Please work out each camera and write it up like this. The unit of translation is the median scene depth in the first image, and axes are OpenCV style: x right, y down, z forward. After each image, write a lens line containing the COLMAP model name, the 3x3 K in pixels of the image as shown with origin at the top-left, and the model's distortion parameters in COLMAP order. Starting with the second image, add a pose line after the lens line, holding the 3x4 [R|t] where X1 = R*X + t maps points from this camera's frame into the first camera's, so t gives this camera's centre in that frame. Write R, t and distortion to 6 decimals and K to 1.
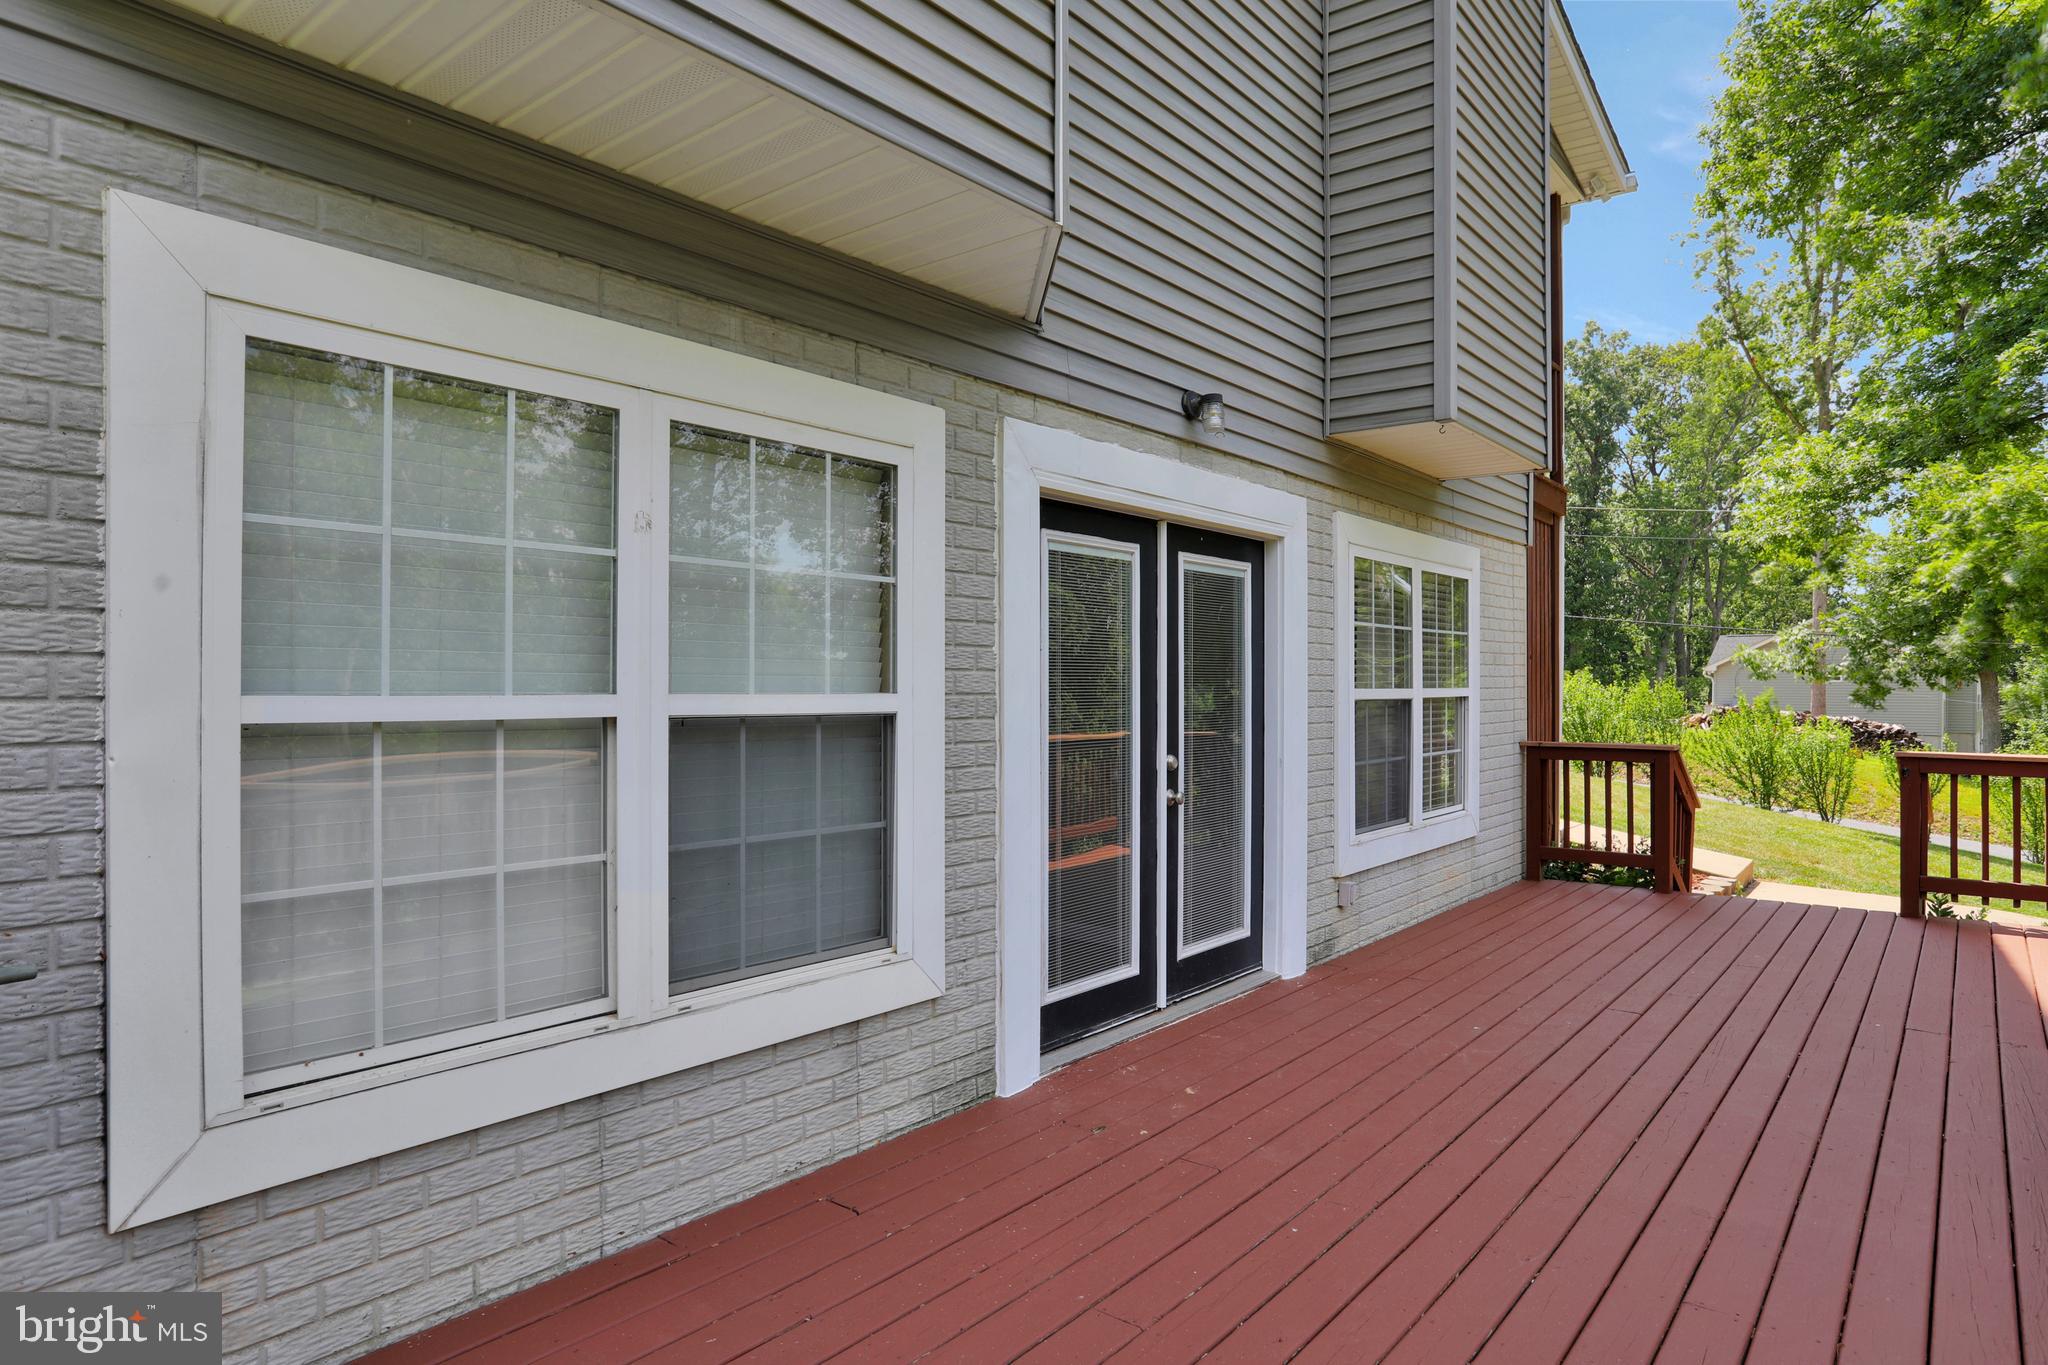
lens RADIAL K [[1226.4, 0, 1025.4], [0, 1226.4, 681.7], [0, 0, 1]] dist [-0.011575, -0.001681]
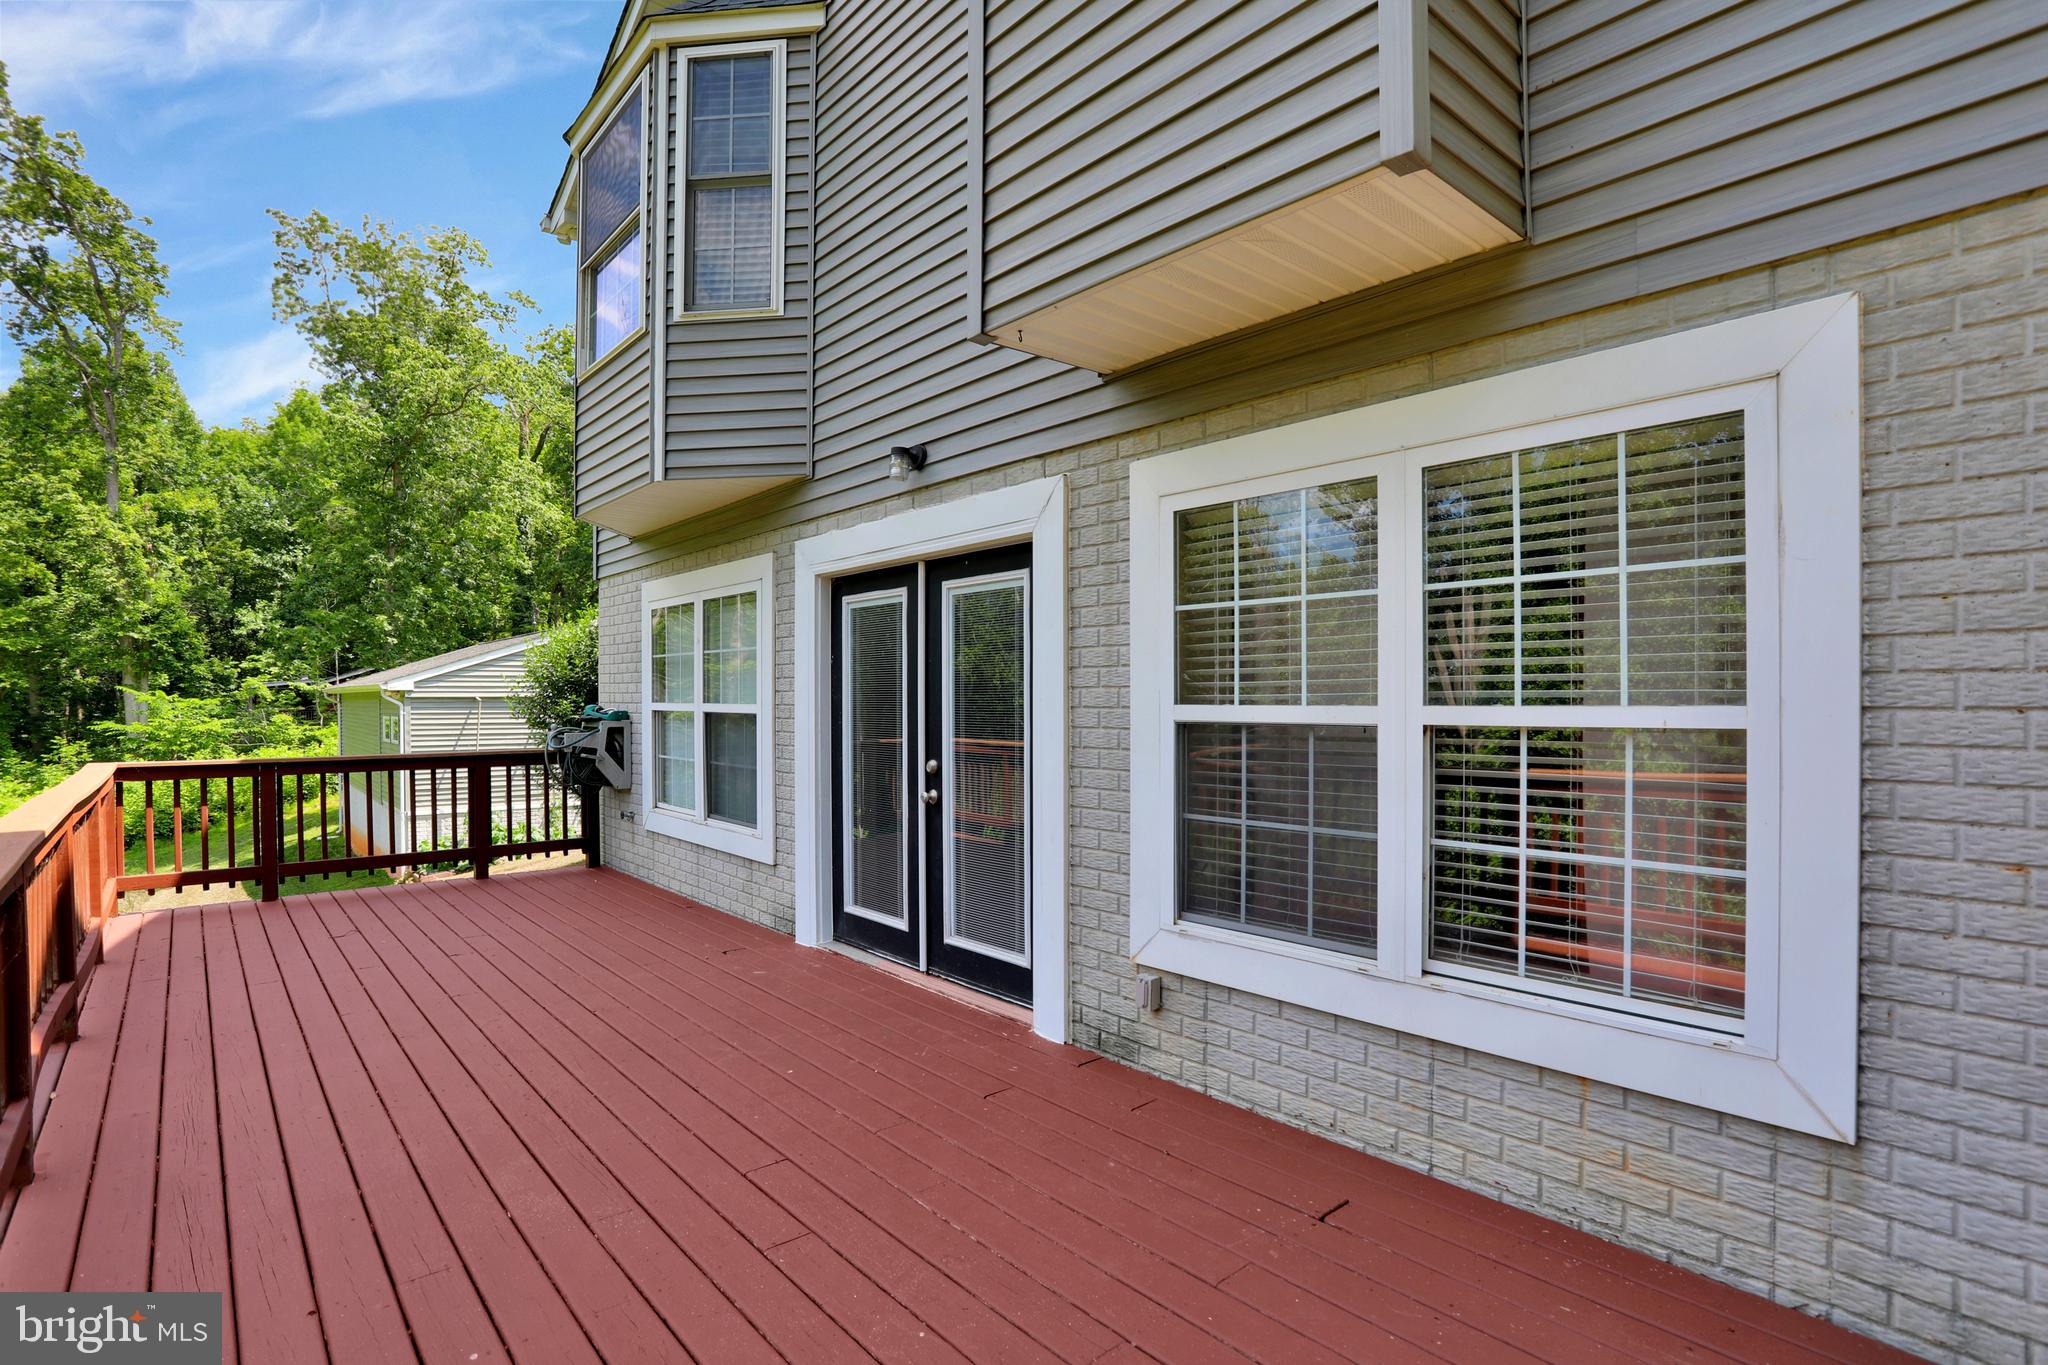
lens RADIAL K [[1012.0, 0, 1043.7], [0, 1012.0, 683.6], [0, 0, 1]] dist [-0.051609, 0.000067]
pose [[-0.180850, -0.012330, -0.983433, 1.046557], [0.005547, 0.999893, -0.013557, 0.001492], [0.983495, -0.007907, -0.180762, 1.285364]]
